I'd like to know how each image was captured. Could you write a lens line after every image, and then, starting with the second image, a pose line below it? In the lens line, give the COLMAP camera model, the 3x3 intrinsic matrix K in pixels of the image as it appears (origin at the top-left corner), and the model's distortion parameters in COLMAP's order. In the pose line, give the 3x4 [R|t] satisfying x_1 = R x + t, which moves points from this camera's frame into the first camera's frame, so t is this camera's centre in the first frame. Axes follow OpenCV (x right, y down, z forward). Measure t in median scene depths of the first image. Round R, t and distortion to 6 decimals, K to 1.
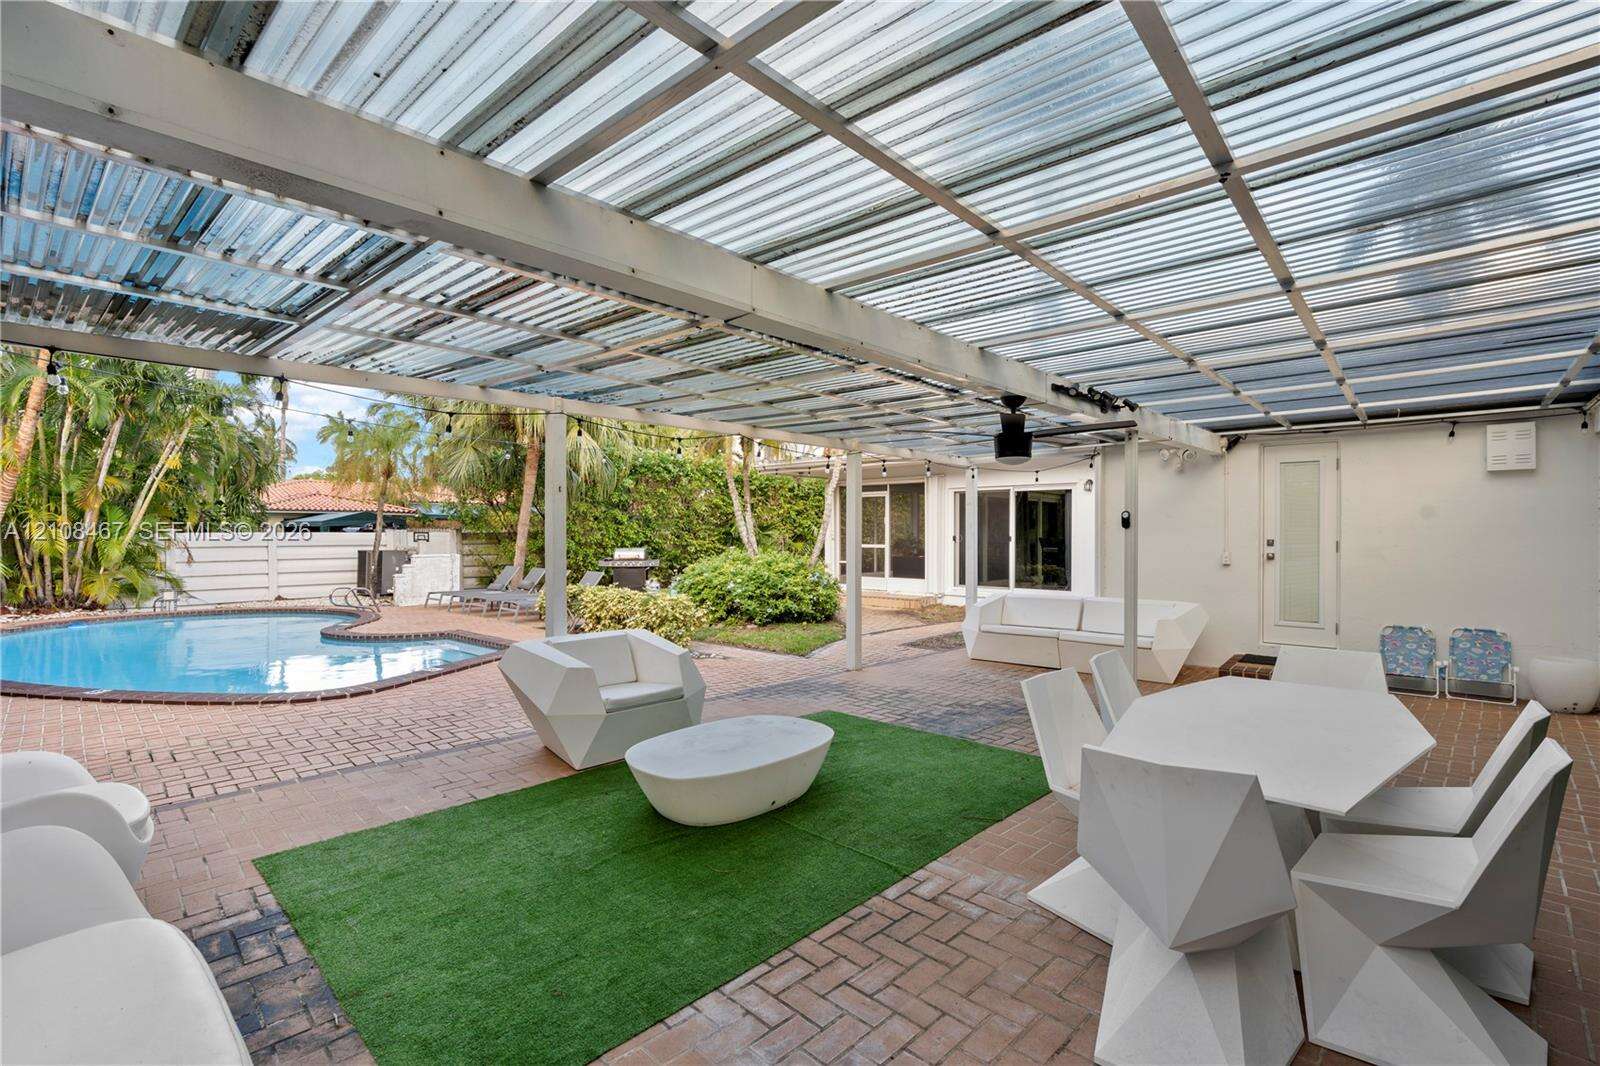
lens RADIAL K [[725.1, 0, 792.7], [0, 725.1, 533.2], [0, 0, 1]] dist [0.002896, 0.000392]
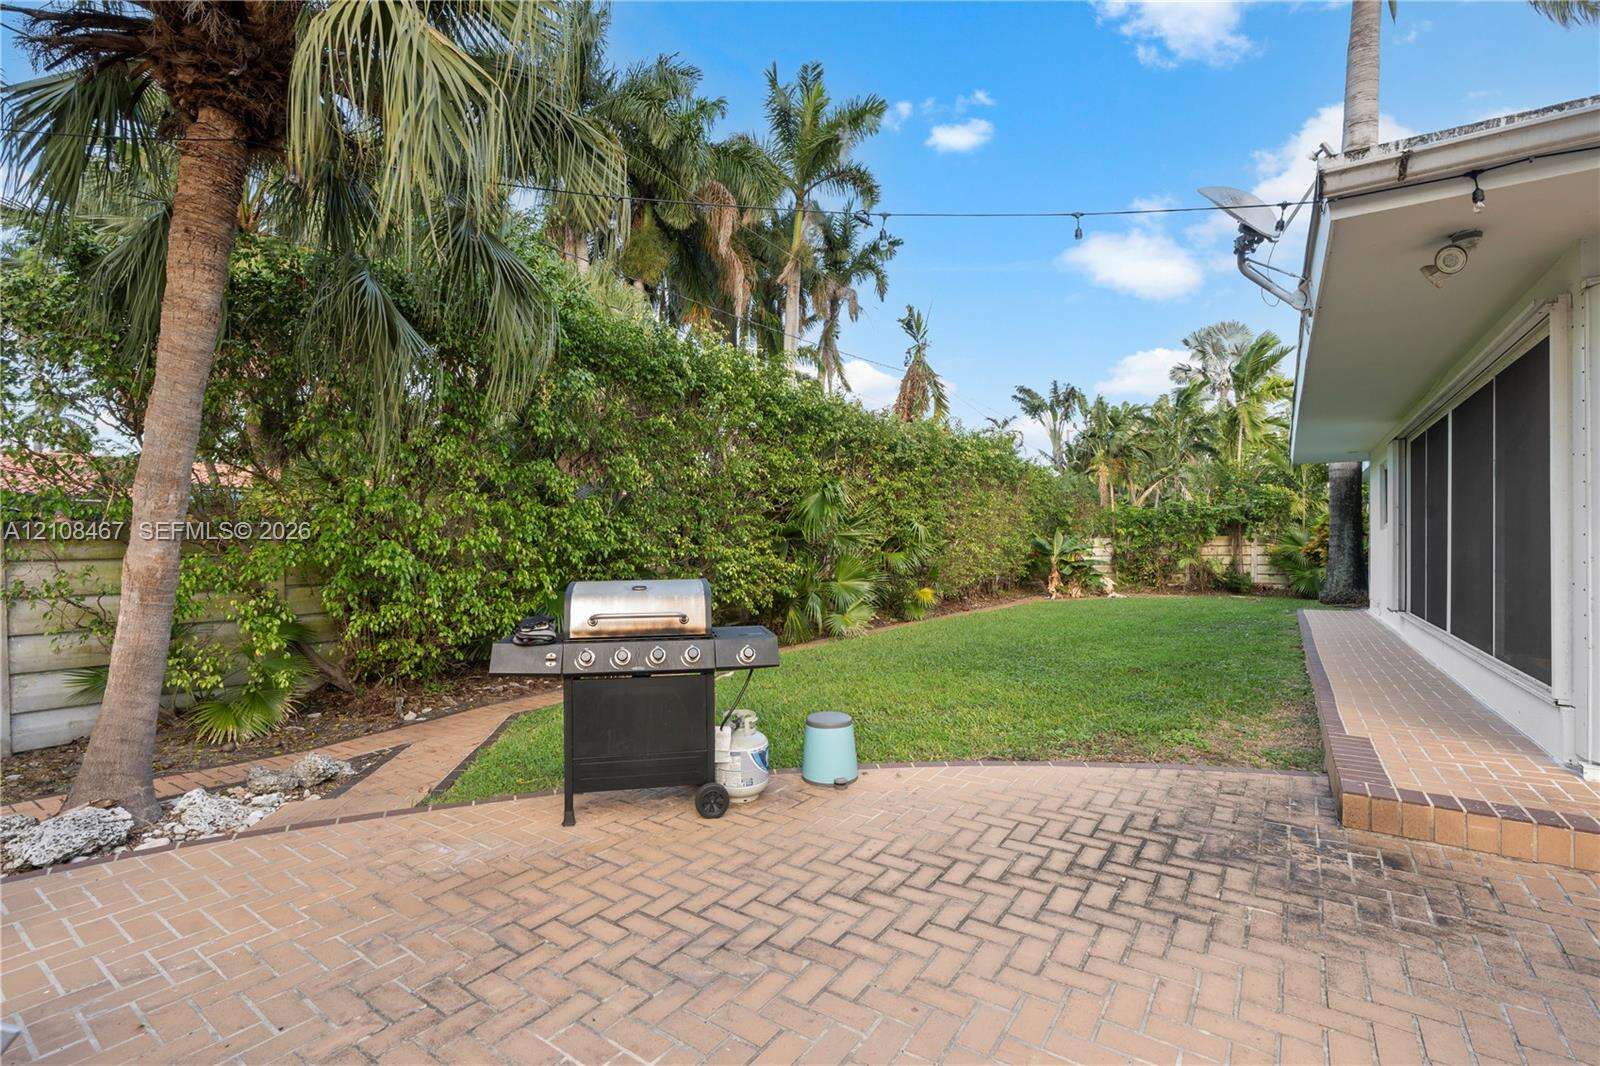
lens RADIAL K [[725.1, 0, 800.5], [0, 725.1, 535.7], [0, 0, 1]] dist [0.002896, 0.000392]
pose [[0.990208, 0.002931, 0.139569, -0.249978], [-0.002005, 0.999975, -0.006771, 0.008870], [-0.139585, 0.006425, 0.990189, 0.932093]]
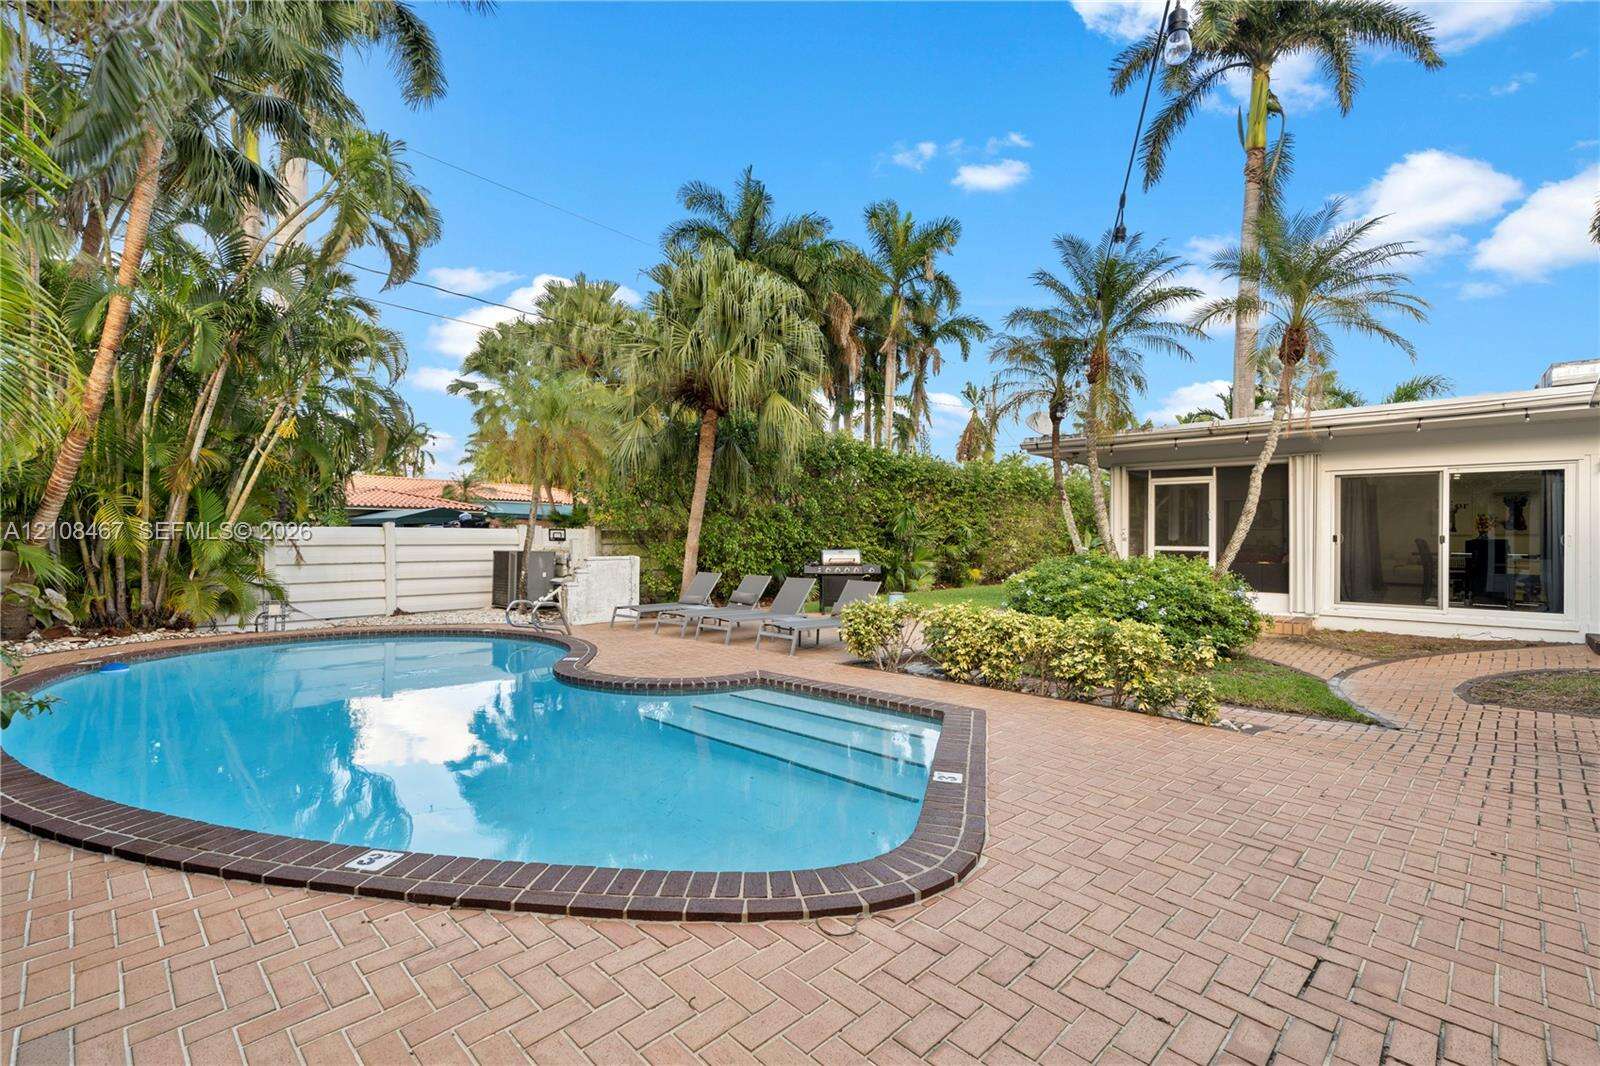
lens RADIAL K [[725.1, 0, 795.3], [0, 725.1, 535.1], [0, 0, 1]] dist [0.002896, 0.000392]
pose [[0.999968, 0.005180, -0.006019, -0.325982], [-0.005202, 0.999980, -0.003615, 0.009355], [0.006000, 0.003646, 0.999975, 0.261073]]
